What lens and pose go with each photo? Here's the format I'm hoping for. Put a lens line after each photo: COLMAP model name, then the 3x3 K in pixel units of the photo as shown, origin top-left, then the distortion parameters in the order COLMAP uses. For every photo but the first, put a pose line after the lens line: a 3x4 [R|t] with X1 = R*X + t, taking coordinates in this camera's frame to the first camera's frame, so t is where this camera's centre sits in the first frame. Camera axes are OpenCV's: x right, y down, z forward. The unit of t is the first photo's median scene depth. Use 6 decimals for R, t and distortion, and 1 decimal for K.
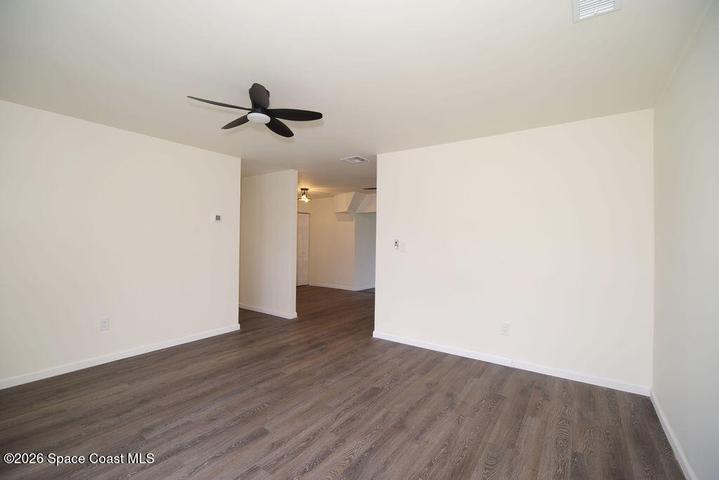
lens RADIAL K [[315.4, 0, 359.2], [0, 315.4, 239.6], [0, 0, 1]] dist [-0.008960, 0.000141]
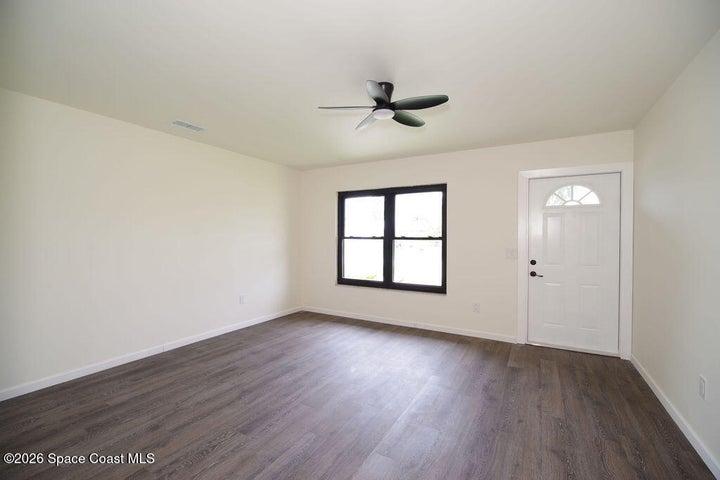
lens RADIAL K [[315.8, 0, 361.9], [0, 315.8, 237.8], [0, 0, 1]] dist [-0.008960, 0.000141]
pose [[-0.994597, -0.015310, -0.102676, -0.143409], [-0.015879, 0.999863, 0.004725, -0.003665], [0.102589, 0.006329, -0.994704, 1.807136]]
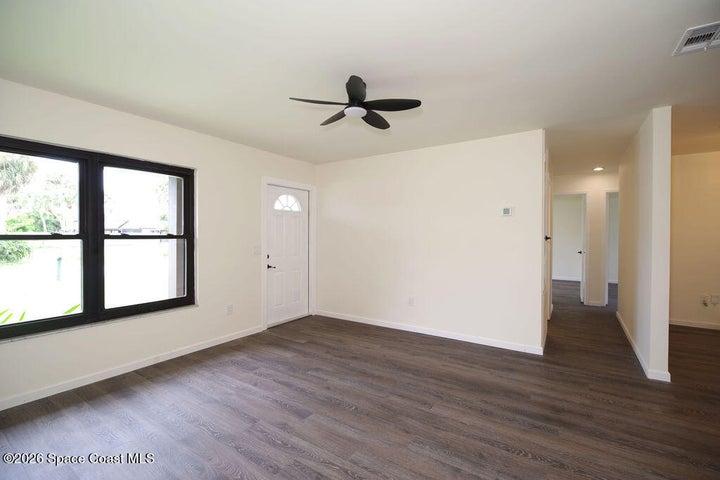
lens RADIAL K [[315.8, 0, 362.2], [0, 315.8, 236.2], [0, 0, 1]] dist [-0.008960, 0.000141]
pose [[0.034231, -0.010236, -0.999362, 0.603390], [-0.000226, 0.999947, -0.010250, 0.012388], [0.999414, 0.000577, 0.034227, 0.902015]]
